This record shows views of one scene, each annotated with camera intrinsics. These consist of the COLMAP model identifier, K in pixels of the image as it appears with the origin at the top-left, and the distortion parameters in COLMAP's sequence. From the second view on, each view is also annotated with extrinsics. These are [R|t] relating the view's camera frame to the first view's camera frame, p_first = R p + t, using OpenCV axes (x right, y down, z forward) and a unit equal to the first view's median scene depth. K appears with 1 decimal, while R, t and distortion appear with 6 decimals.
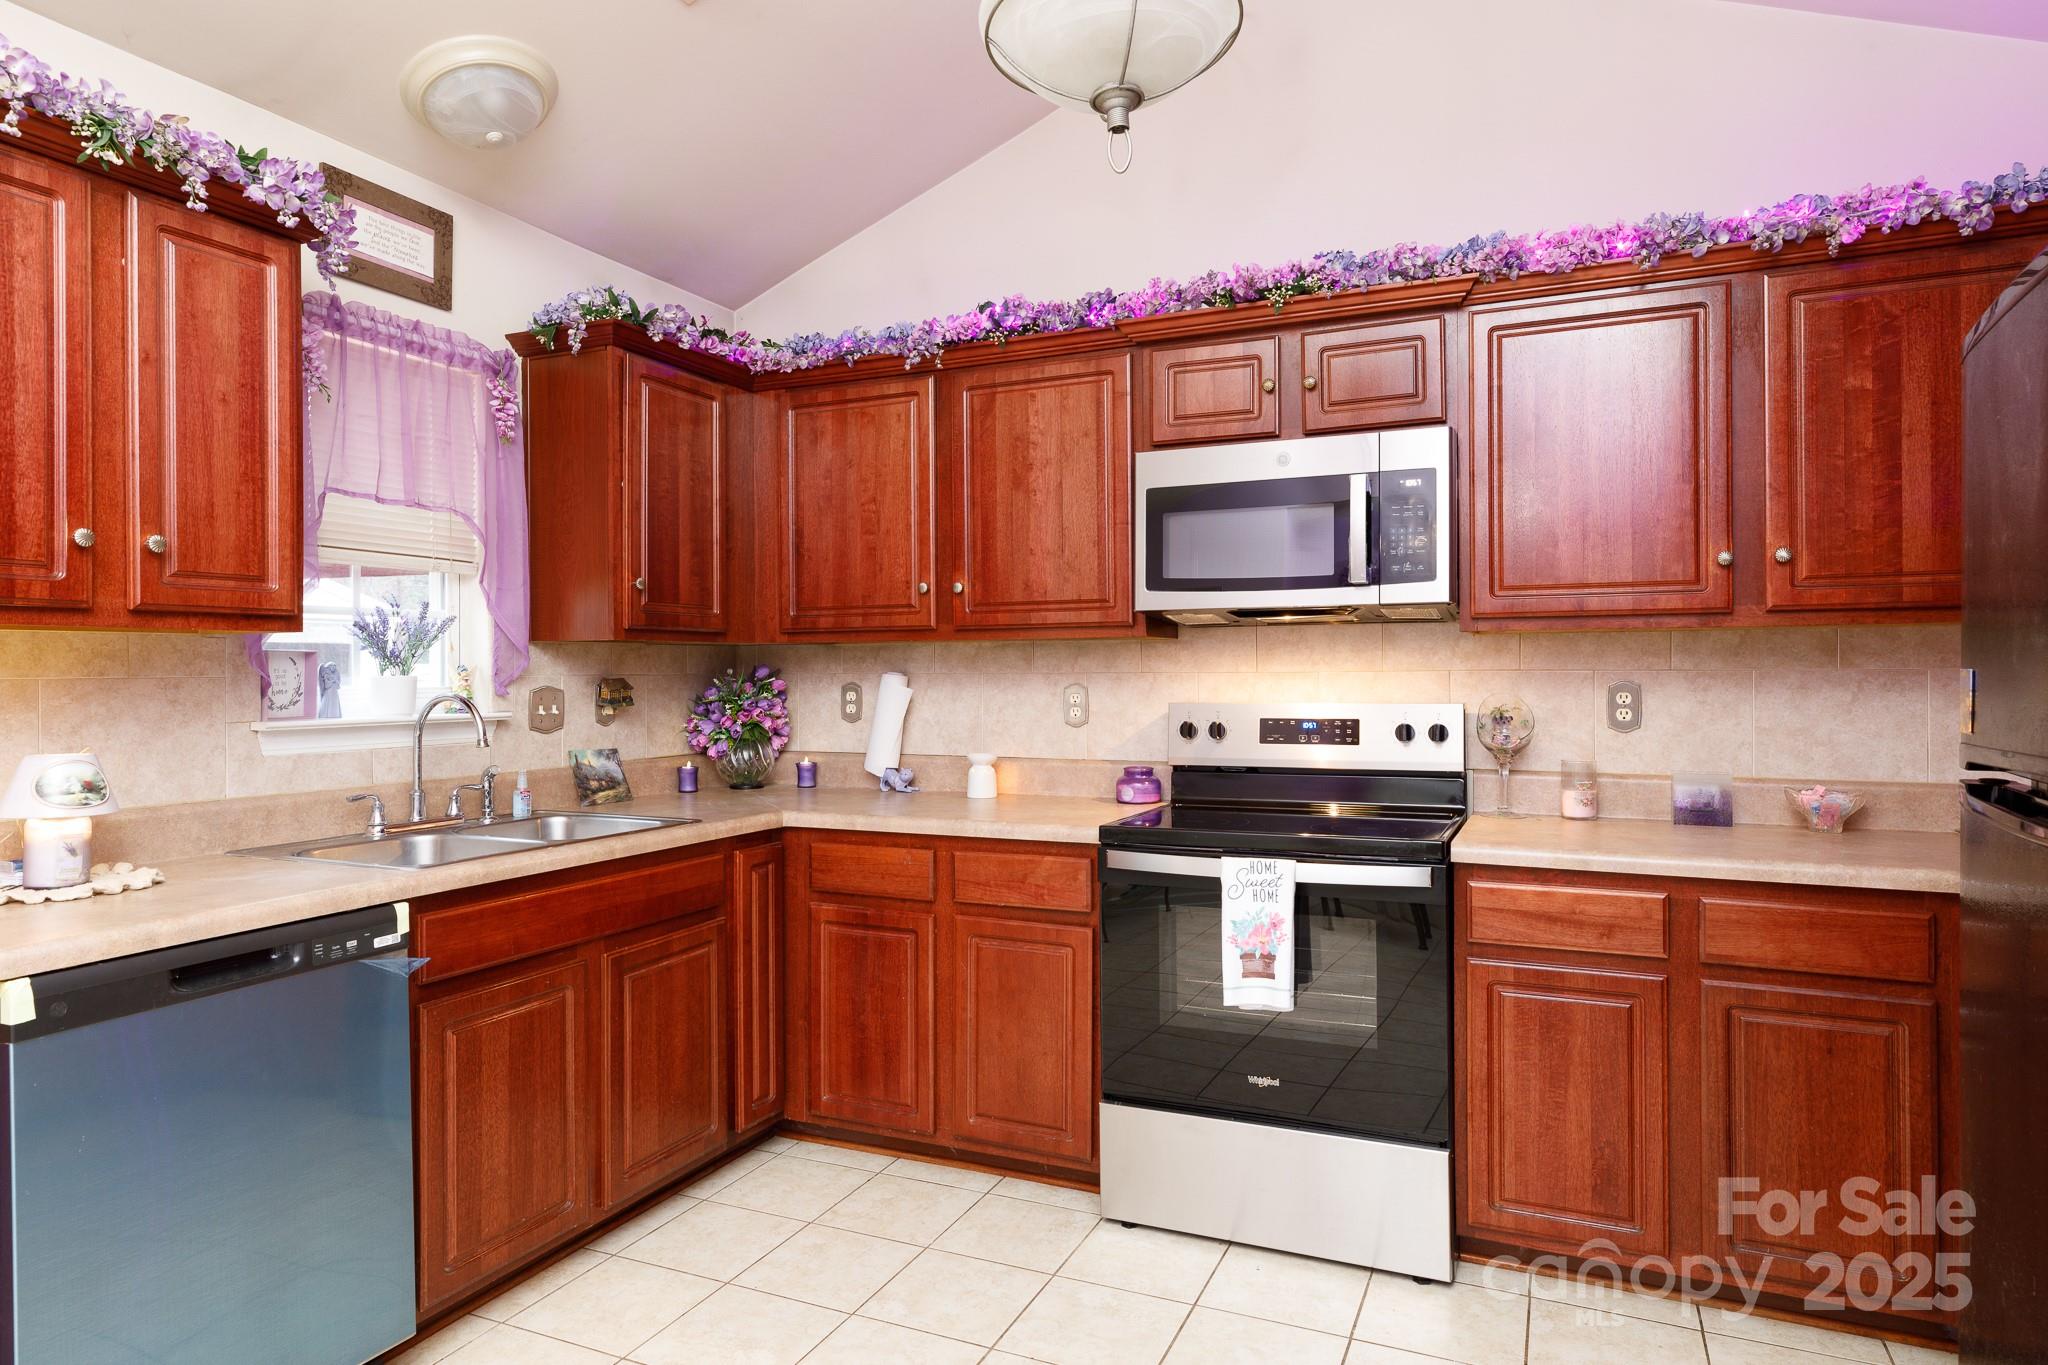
lens RADIAL K [[1211.3, 0, 1024.0], [0, 1211.3, 682.5], [0, 0, 1]] dist [-0.001766, -0.000935]
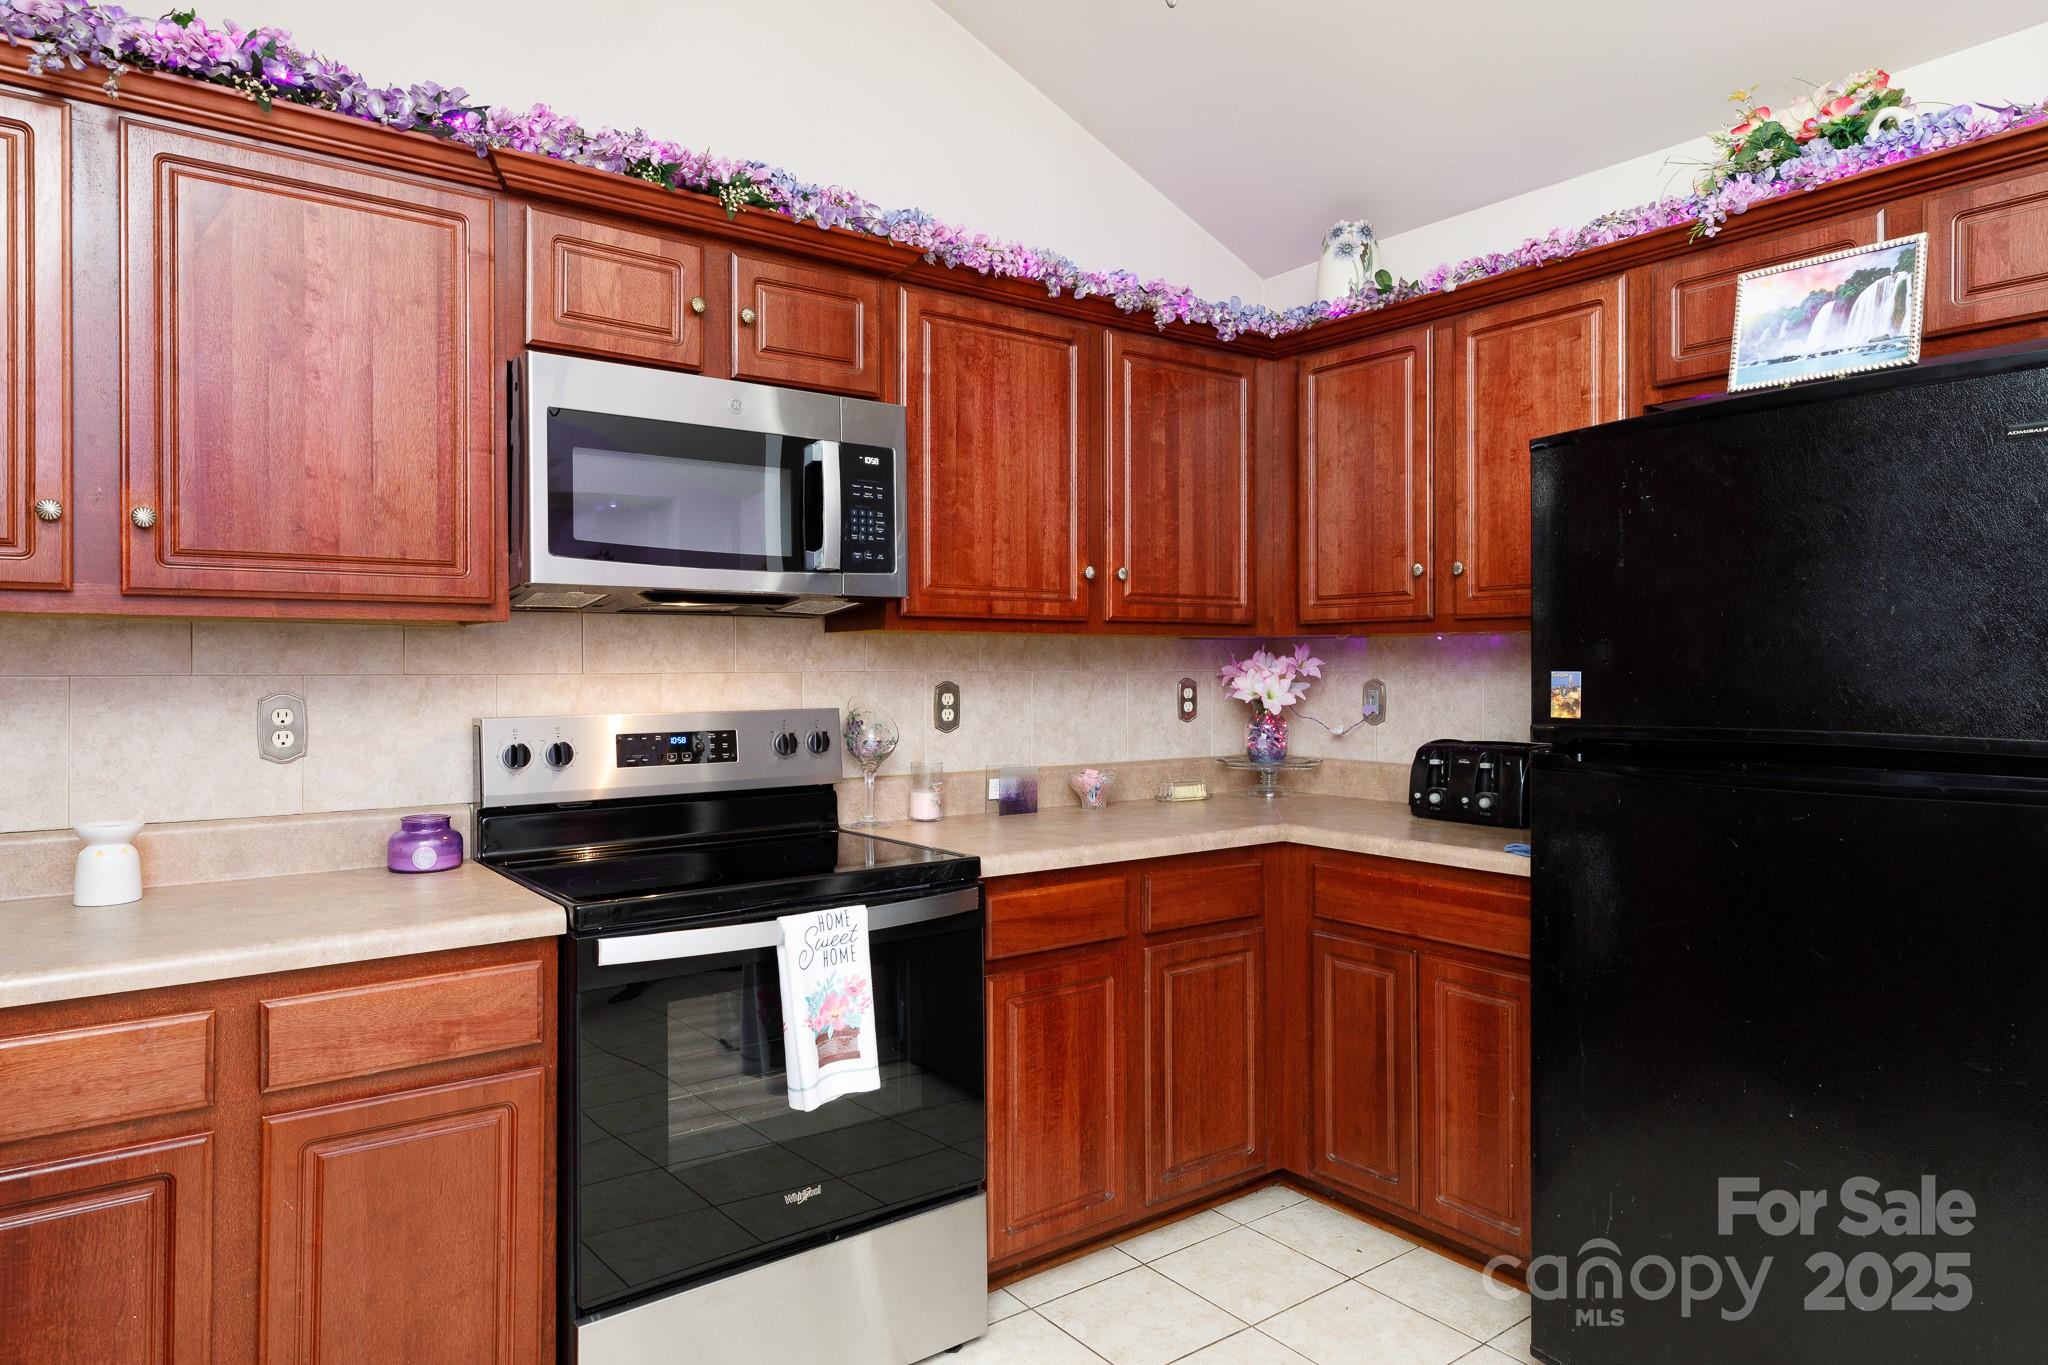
lens RADIAL K [[1220.5, 0, 1025.0], [0, 1220.5, 669.3], [0, 0, 1]] dist [0.003606, 0.000323]
pose [[0.476267, 0.003422, 0.879294, -0.389032], [0.006774, 0.999948, -0.007561, -0.004062], [-0.879274, 0.009557, 0.476220, 0.445695]]
